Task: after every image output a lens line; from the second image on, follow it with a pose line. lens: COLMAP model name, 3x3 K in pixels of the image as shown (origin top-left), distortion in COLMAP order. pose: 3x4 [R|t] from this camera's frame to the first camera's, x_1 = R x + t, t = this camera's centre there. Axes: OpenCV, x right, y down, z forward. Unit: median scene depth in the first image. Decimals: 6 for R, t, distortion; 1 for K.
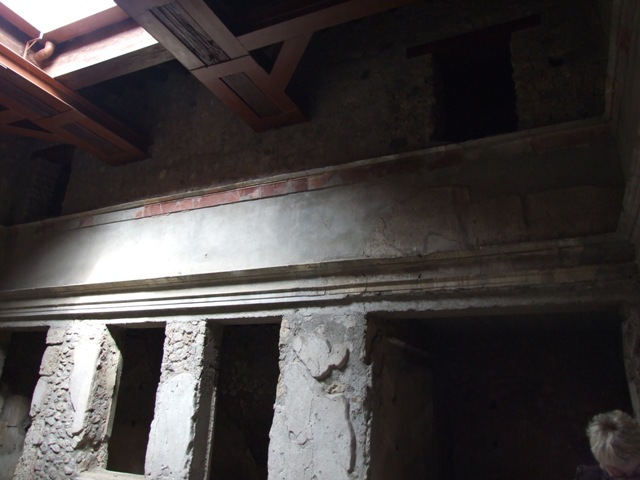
lens RADIAL K [[517.2, 0, 322.8], [0, 517.2, 238.8], [0, 0, 1]] dist [-0.050560, 0.053725]
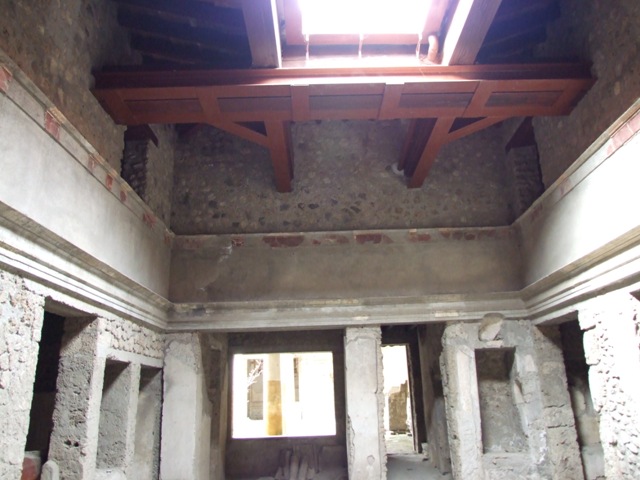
lens RADIAL K [[517.2, 0, 316.7], [0, 517.2, 240.0], [0, 0, 1]] dist [-0.050560, 0.053725]
pose [[0.433624, -0.327749, -0.839375, 0.060076], [0.337914, 0.922674, -0.185707, 0.074348], [0.835335, -0.203110, 0.510845, 0.203832]]
